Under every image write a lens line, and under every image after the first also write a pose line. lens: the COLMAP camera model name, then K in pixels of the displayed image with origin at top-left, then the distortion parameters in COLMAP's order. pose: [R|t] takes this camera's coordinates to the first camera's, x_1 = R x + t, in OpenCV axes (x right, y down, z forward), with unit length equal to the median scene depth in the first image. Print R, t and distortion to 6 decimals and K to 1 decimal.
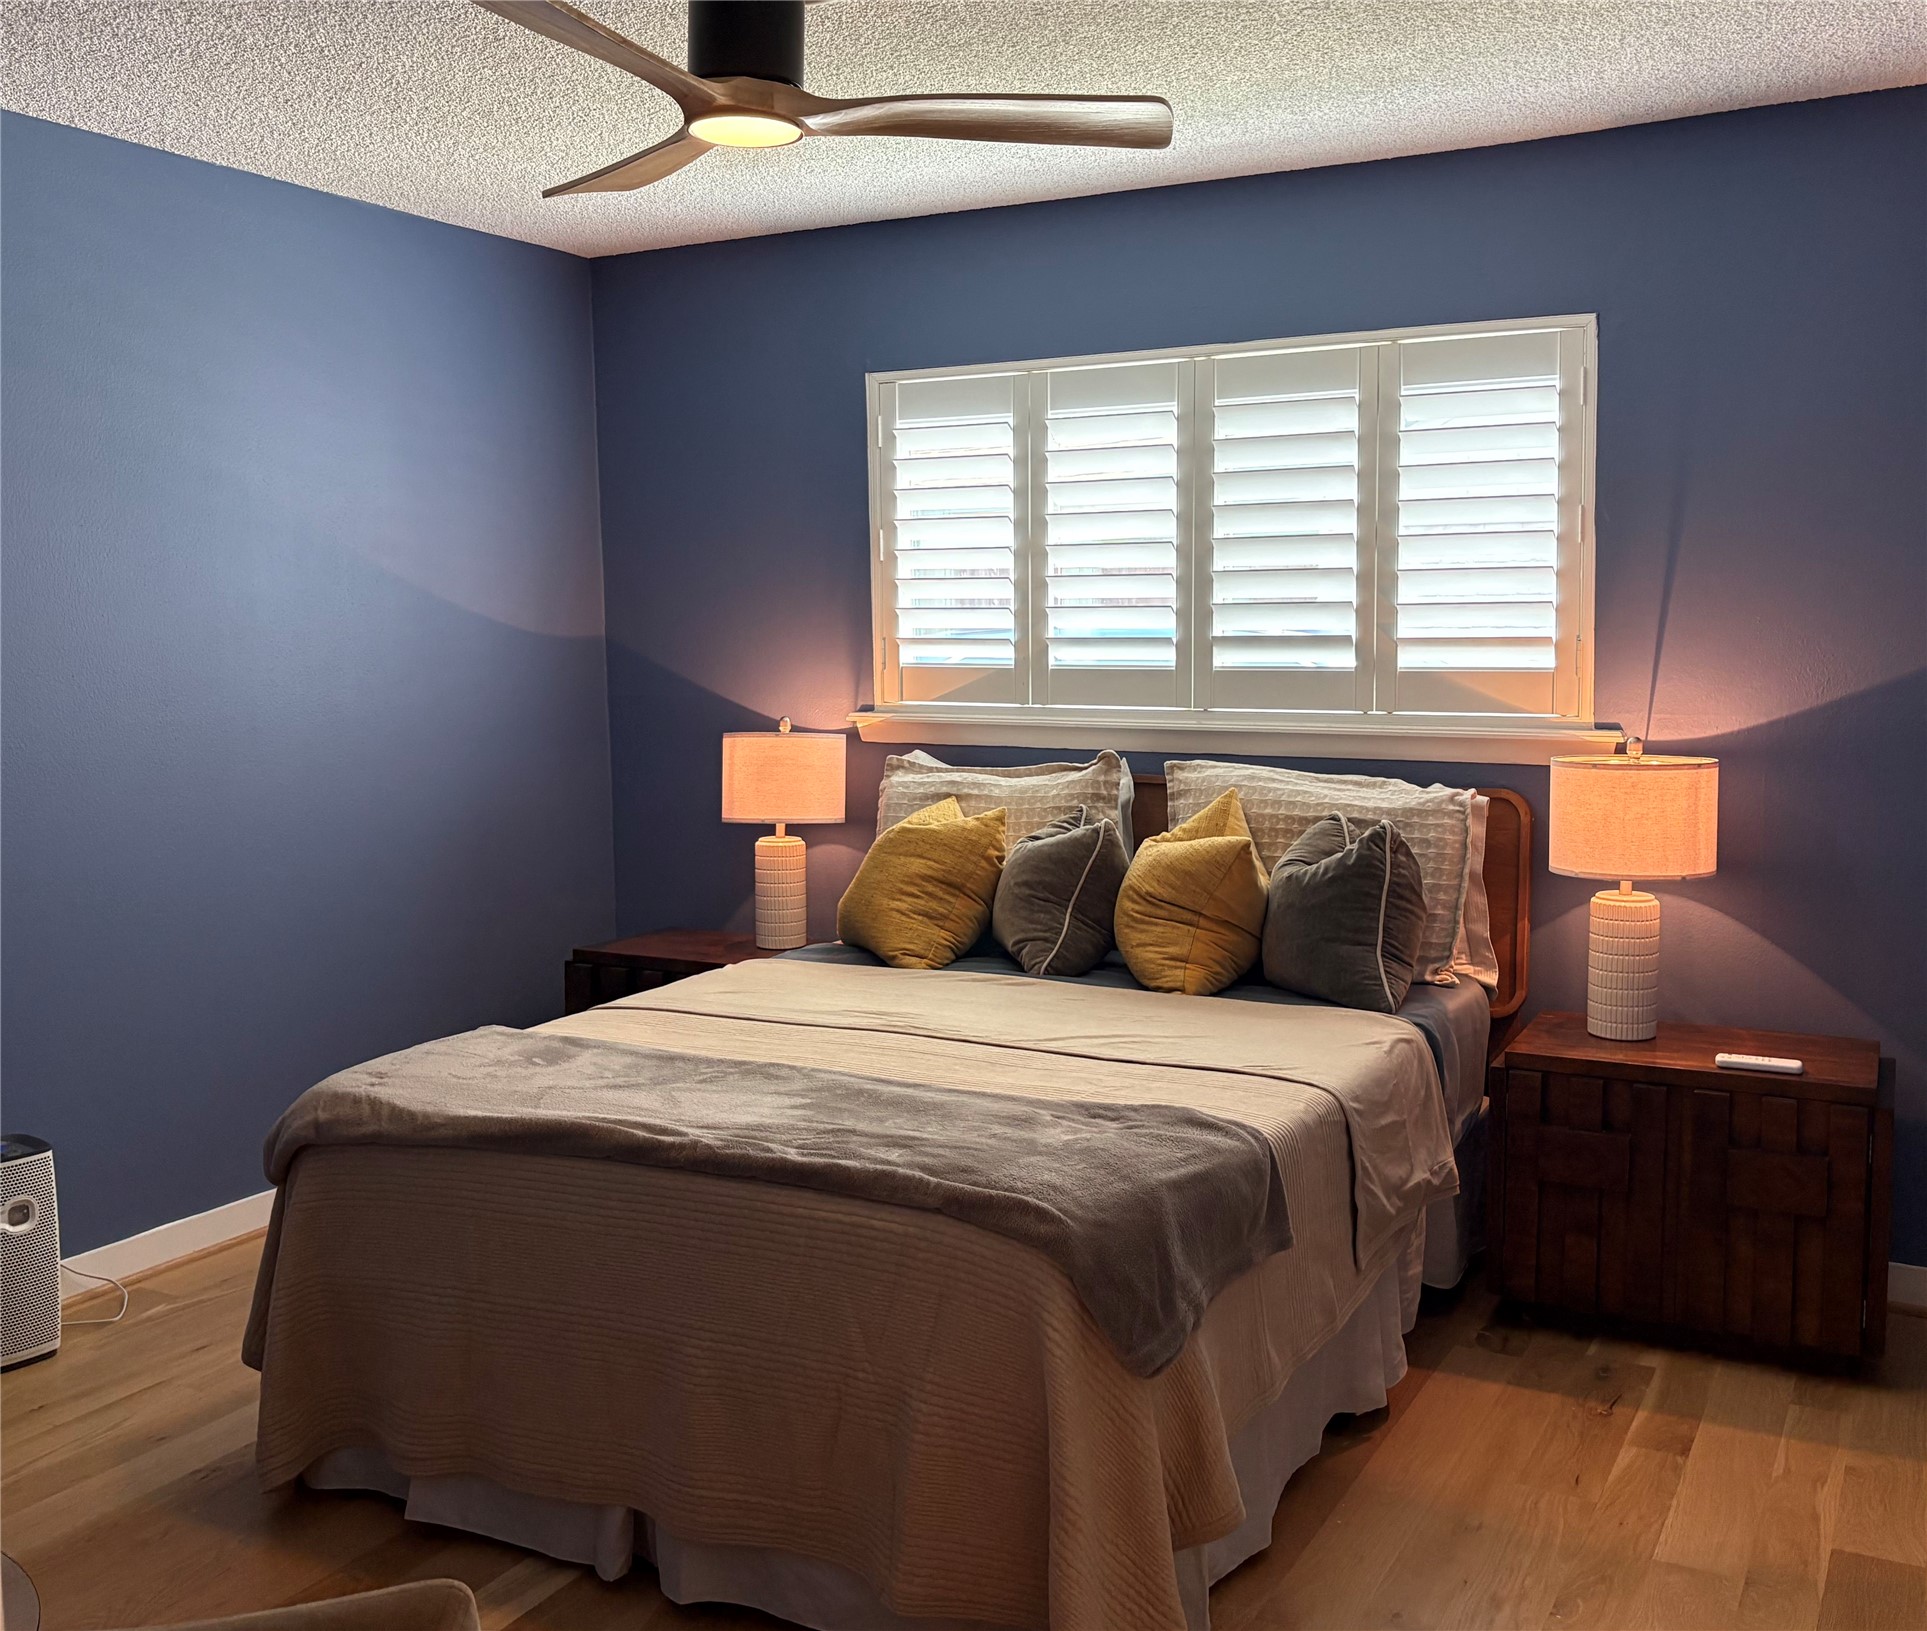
lens RADIAL K [[1852.8, 0, 963.5], [0, 1852.8, 815.5], [0, 0, 1]] dist [-0.032363, -0.006192]
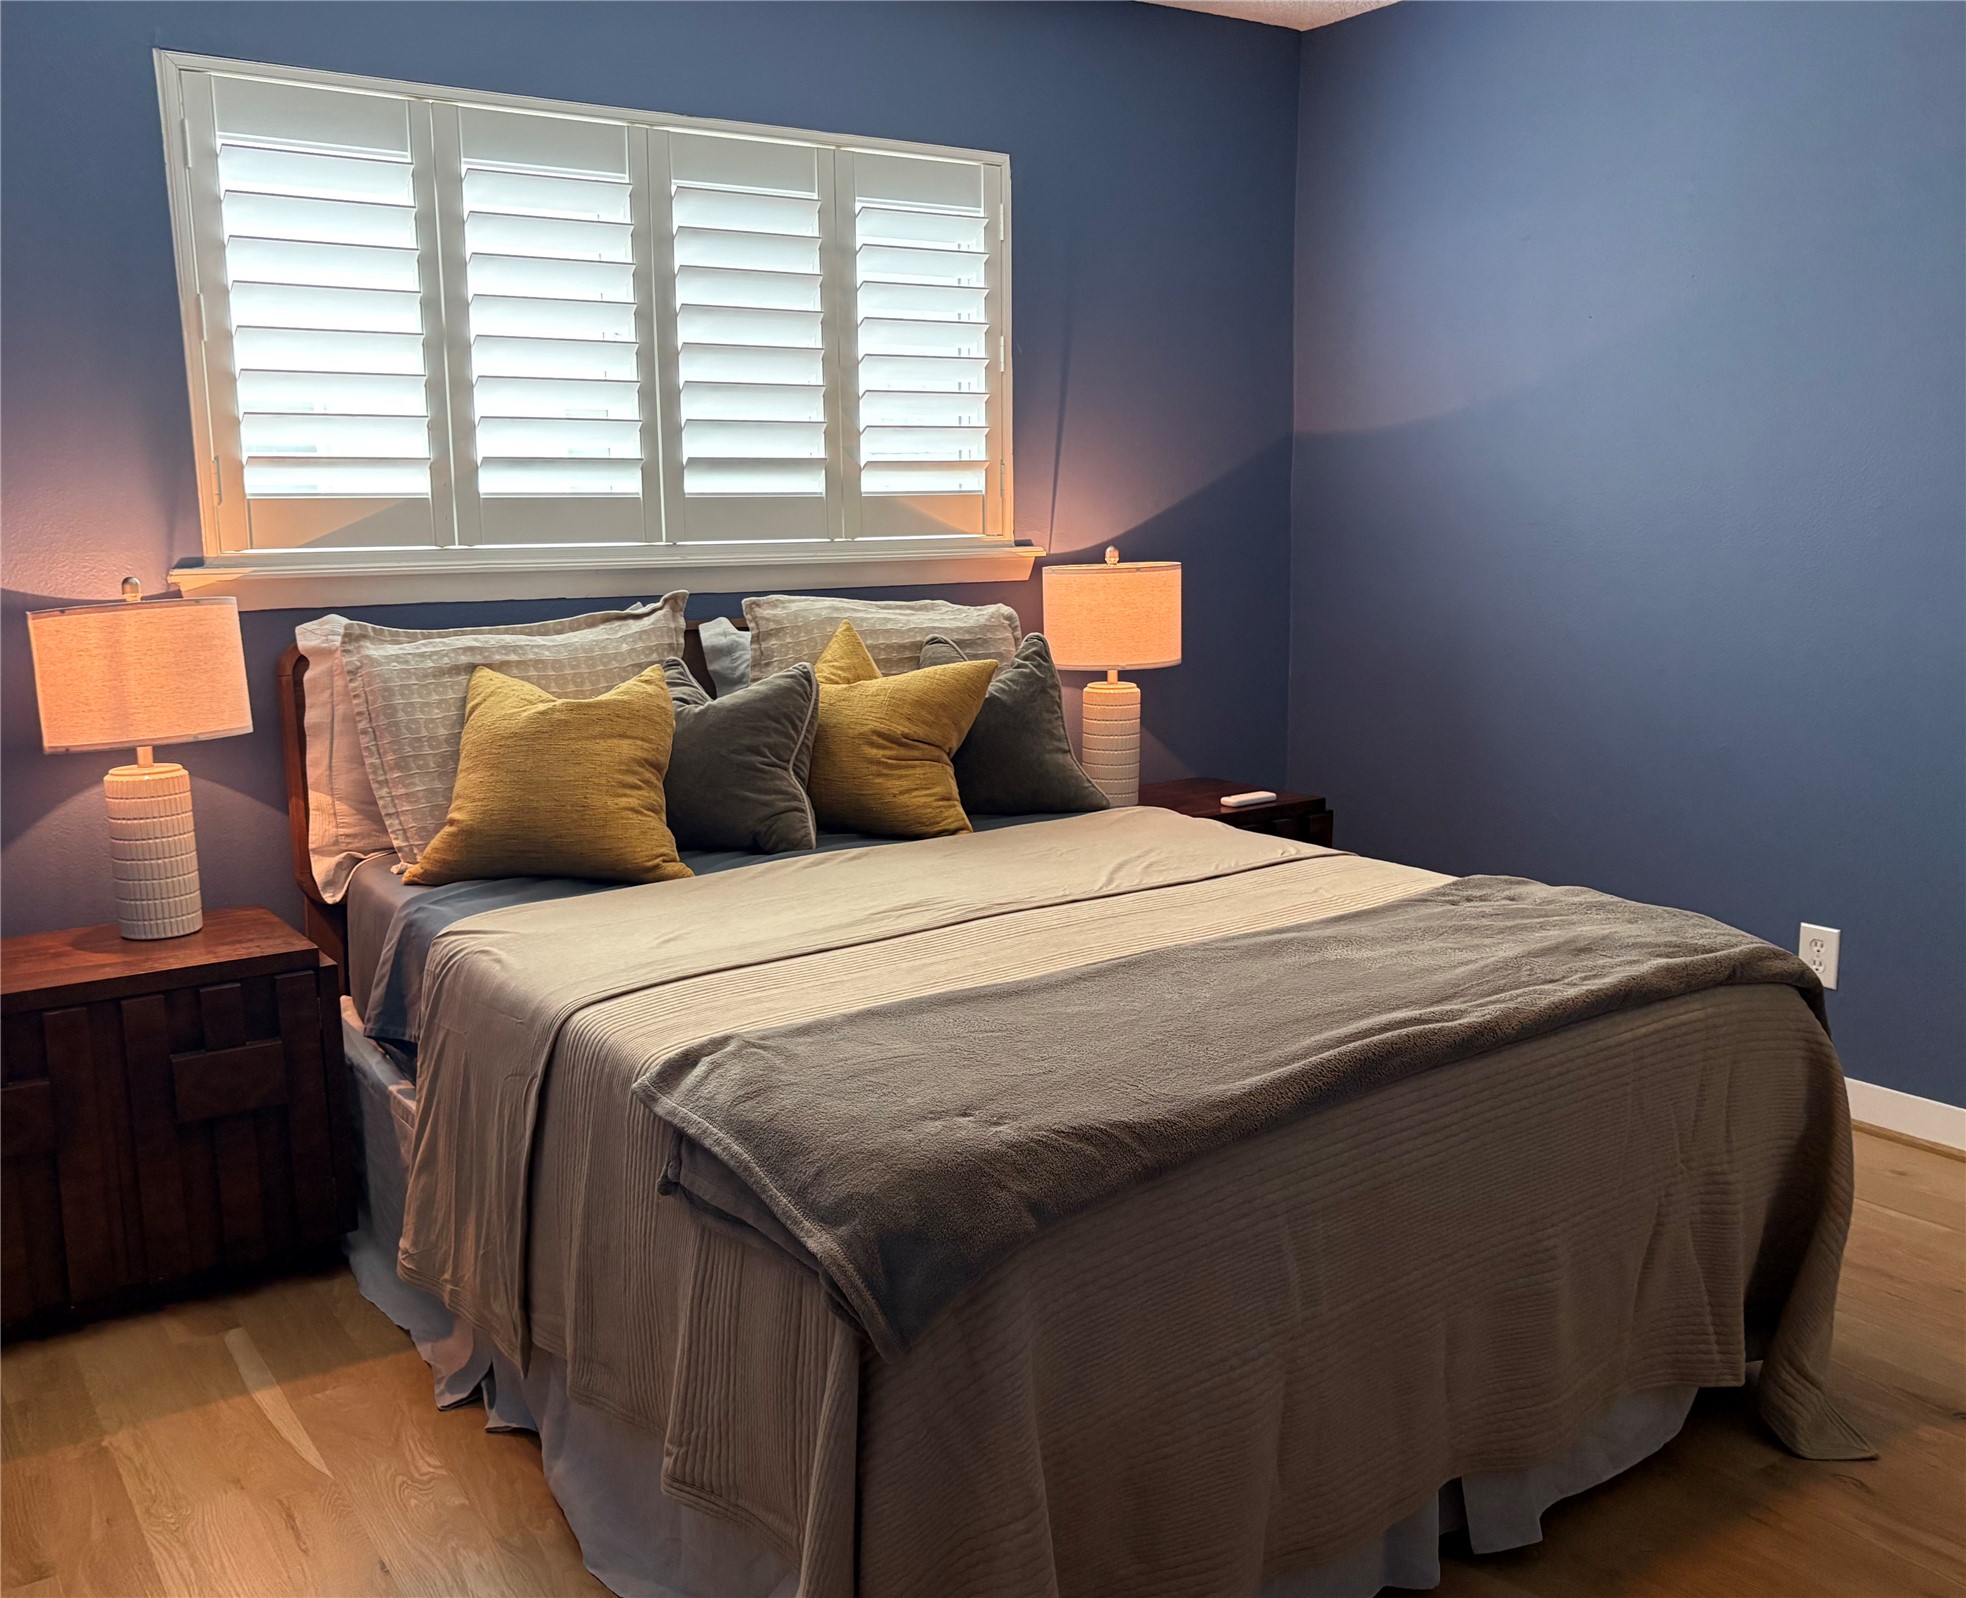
lens RADIAL K [[1716.3, 0, 983.0], [0, 1716.3, 799.0], [0, 0, 1]] dist [0.088484, -0.168362]
pose [[0.438970, -0.155291, 0.884980, -0.572802], [0.101653, 0.987211, 0.122807, -0.023935], [-0.892733, 0.036052, 0.449142, 0.527167]]
